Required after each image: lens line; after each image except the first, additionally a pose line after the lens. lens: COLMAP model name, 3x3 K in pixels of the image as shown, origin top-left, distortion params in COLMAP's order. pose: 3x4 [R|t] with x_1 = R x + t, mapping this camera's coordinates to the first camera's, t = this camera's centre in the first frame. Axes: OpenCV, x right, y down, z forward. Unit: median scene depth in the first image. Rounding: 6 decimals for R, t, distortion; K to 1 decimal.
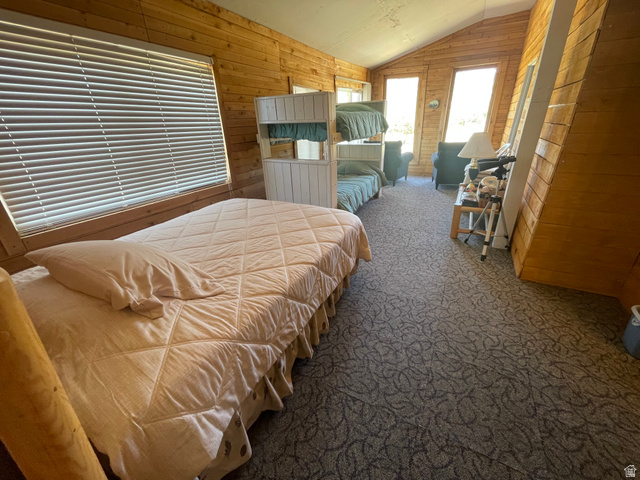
lens RADIAL K [[258.2, 0, 322.4], [0, 258.2, 237.1], [0, 0, 1]] dist [-0.002684, 0.000167]
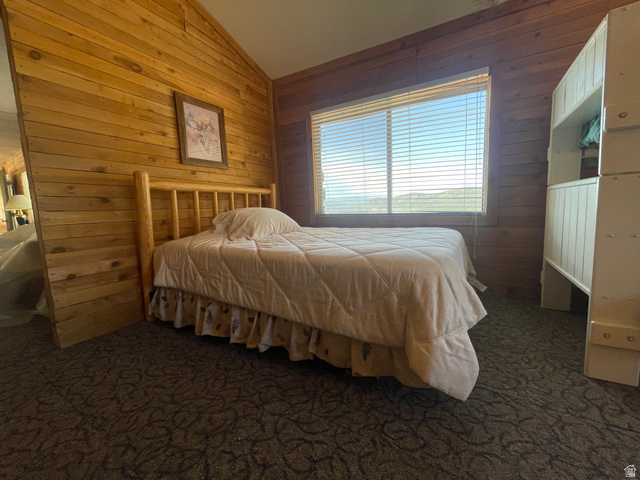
lens RADIAL K [[258.2, 0, 318.4], [0, 258.2, 237.6], [0, 0, 1]] dist [-0.002684, 0.000167]
pose [[-0.037597, 0.153749, -0.987394, 0.877856], [-0.389234, 0.907803, 0.156177, -0.184159], [0.920371, 0.390199, 0.025714, 1.152770]]
